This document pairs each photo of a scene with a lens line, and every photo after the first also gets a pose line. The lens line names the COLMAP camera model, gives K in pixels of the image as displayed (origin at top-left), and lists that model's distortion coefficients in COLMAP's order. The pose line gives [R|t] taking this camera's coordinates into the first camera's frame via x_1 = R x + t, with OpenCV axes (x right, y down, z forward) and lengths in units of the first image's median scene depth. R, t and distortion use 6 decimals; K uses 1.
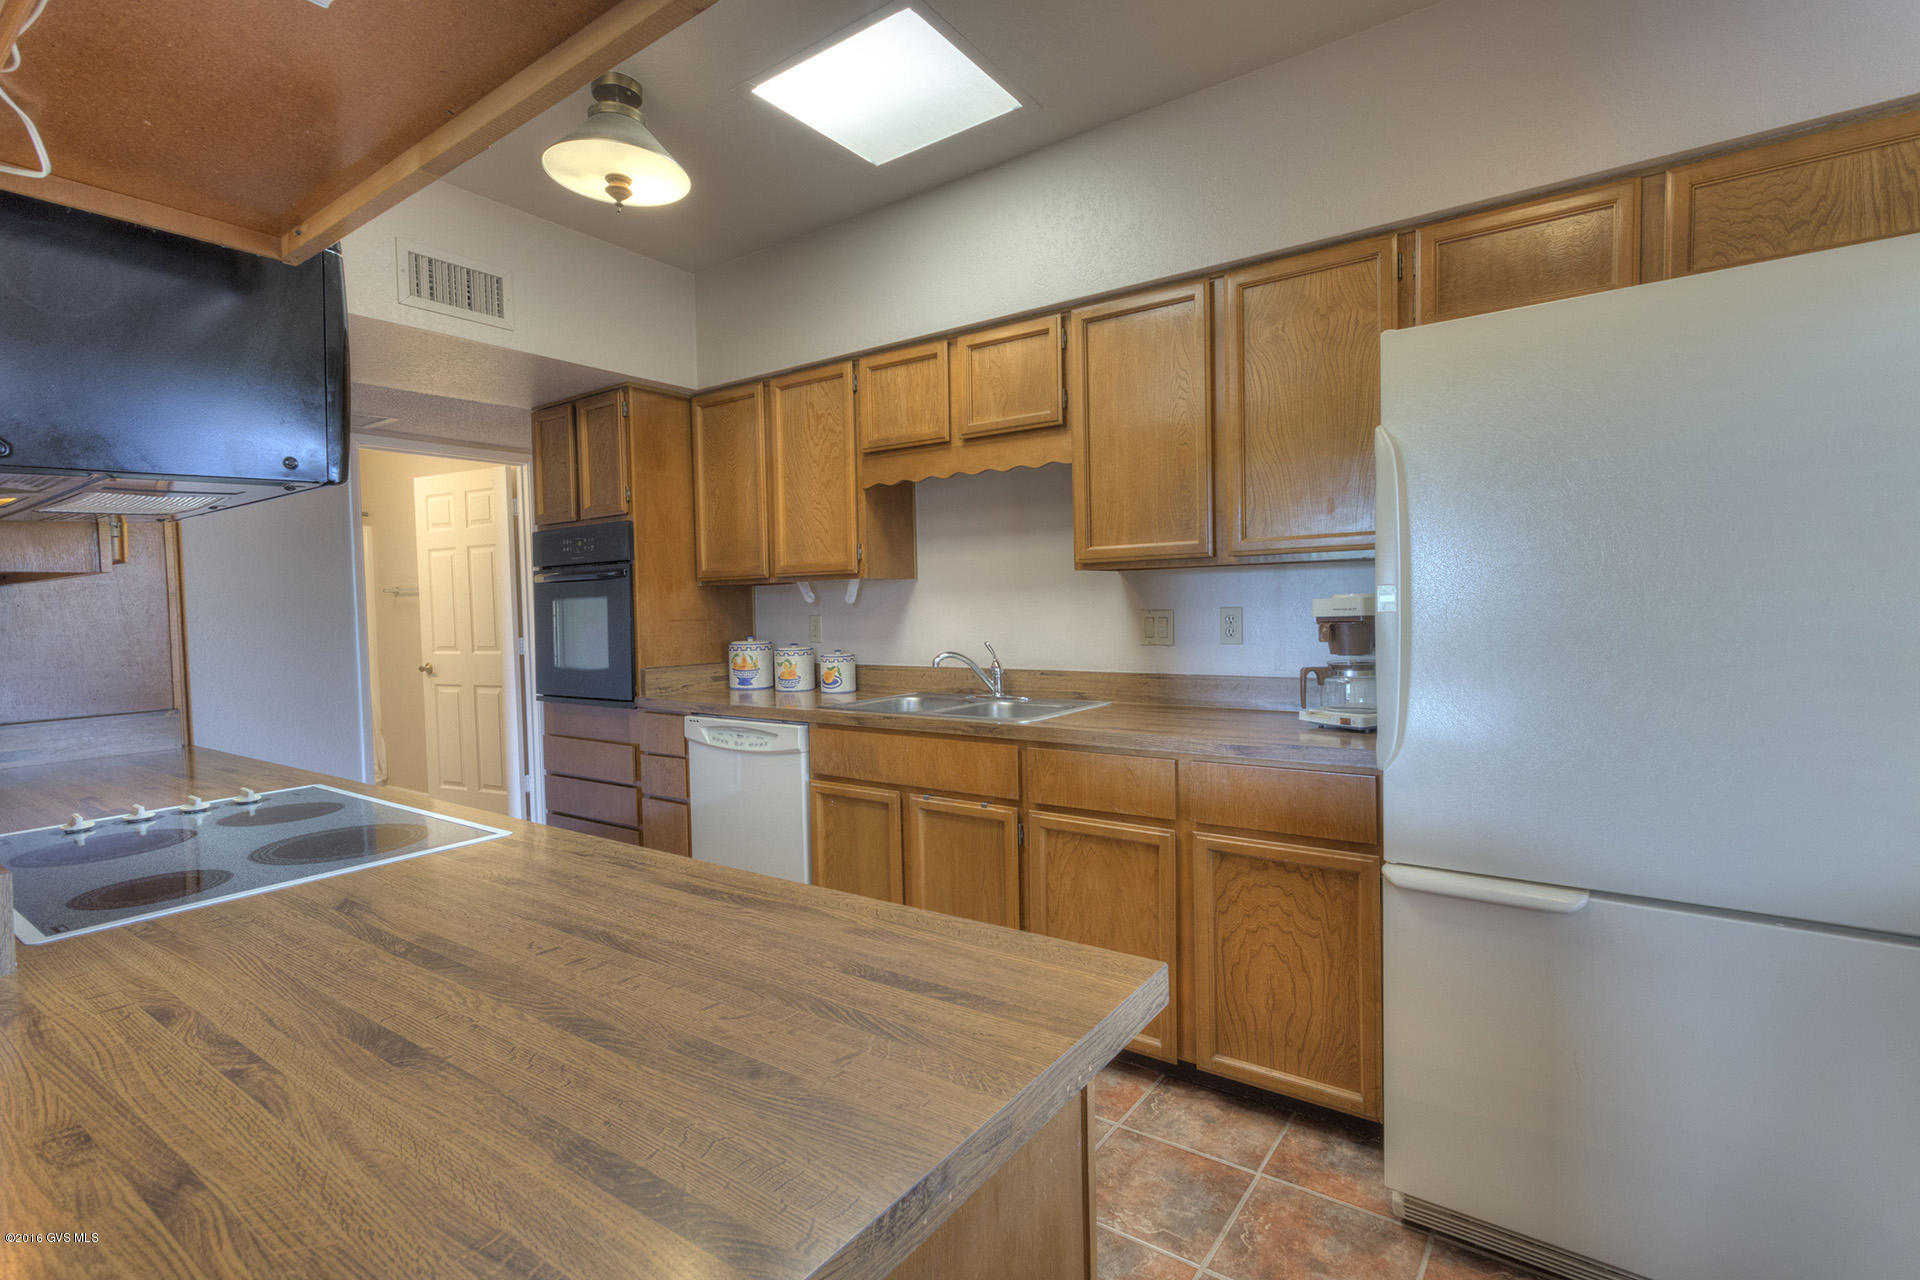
lens RADIAL K [[891.4, 0, 957.7], [0, 891.4, 617.2], [0, 0, 1]] dist [0.018701, 0.000023]
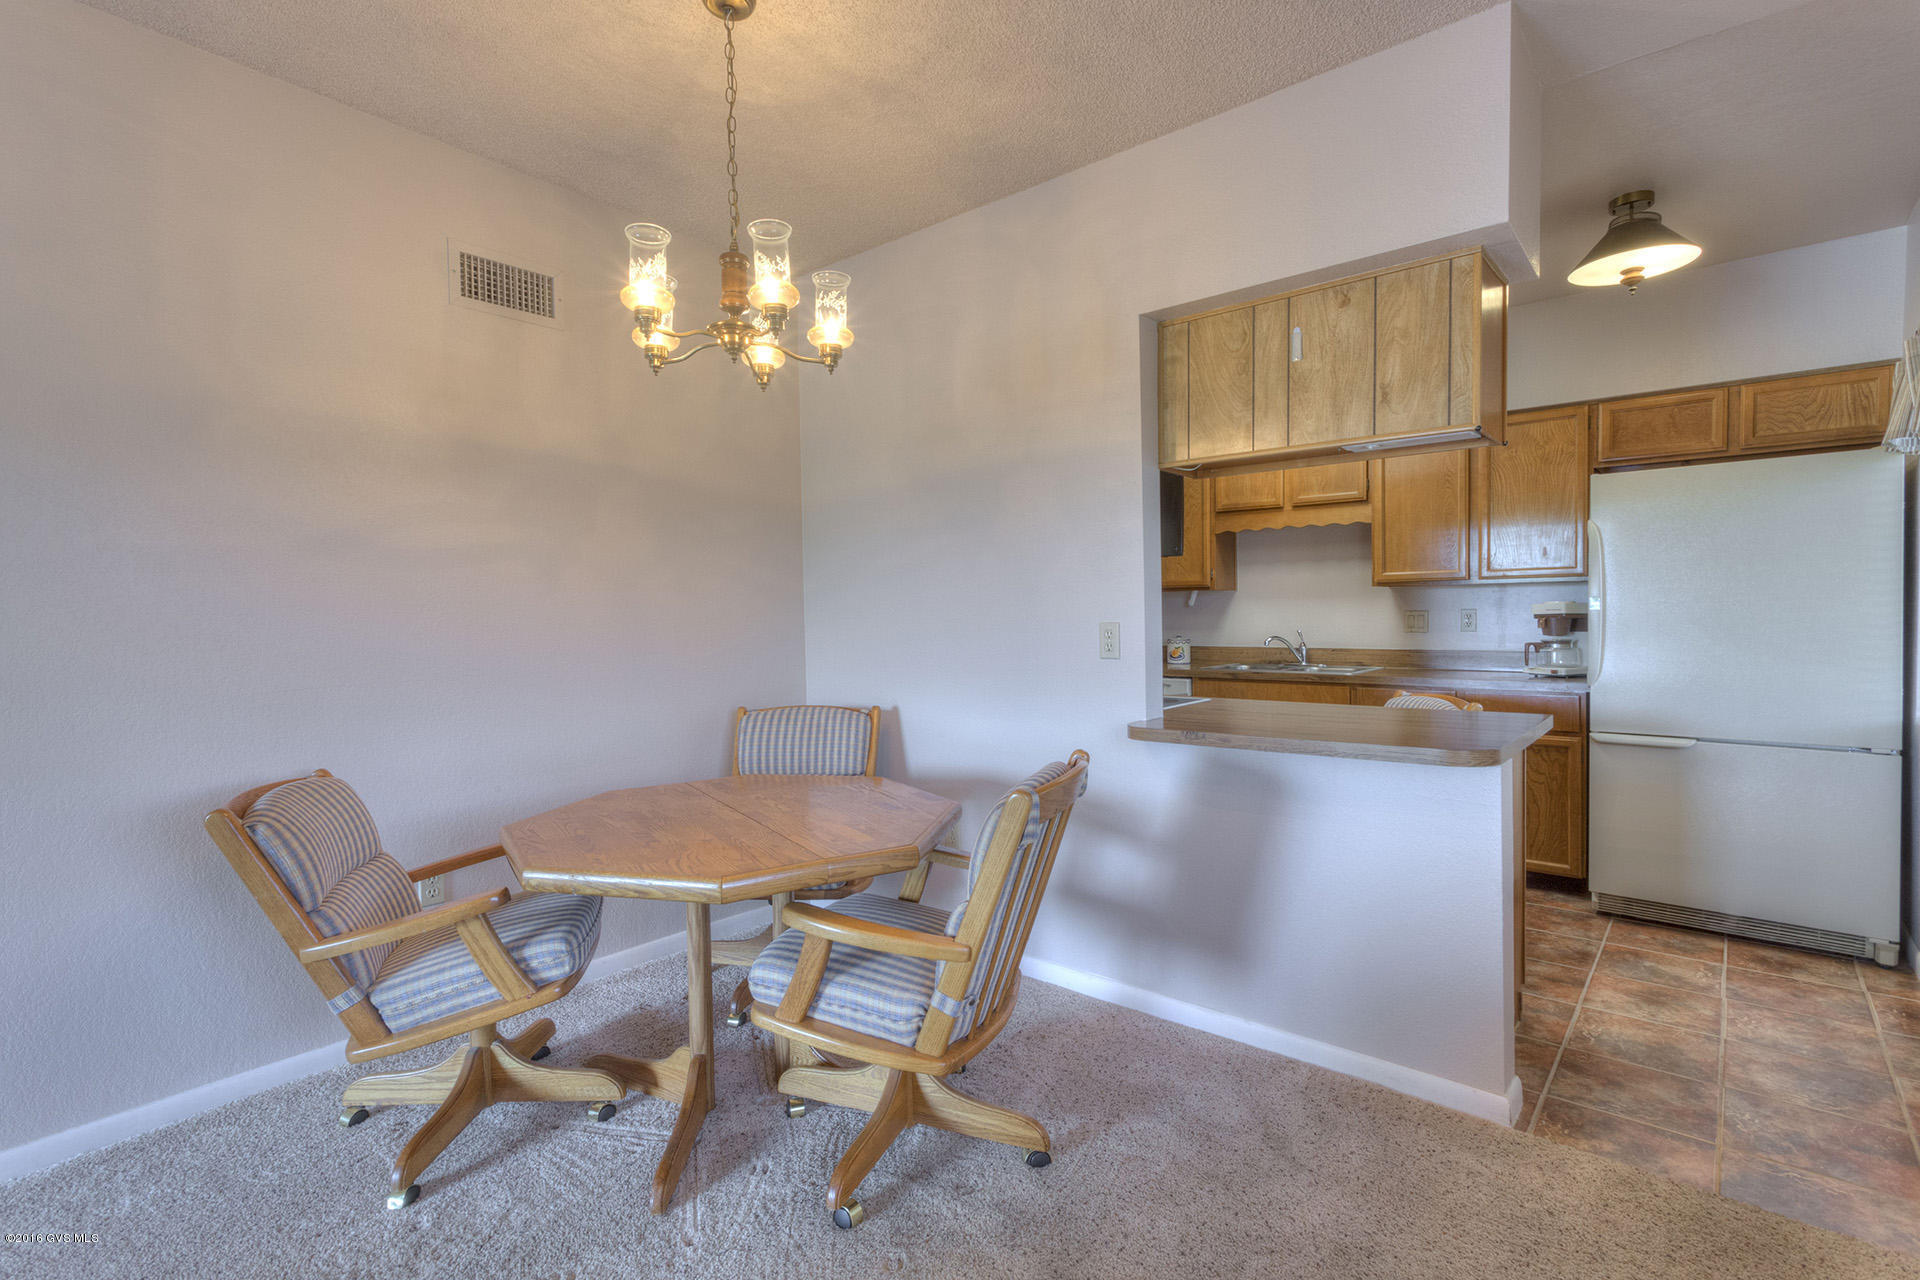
lens RADIAL K [[891.4, 0, 957.7], [0, 891.4, 617.2], [0, 0, 1]] dist [0.018701, 0.000023]
pose [[0.996069, 0.005104, -0.088436, -0.502270], [-0.005494, 0.999976, -0.004176, 0.016996], [0.088412, 0.004646, 0.996073, -0.755201]]
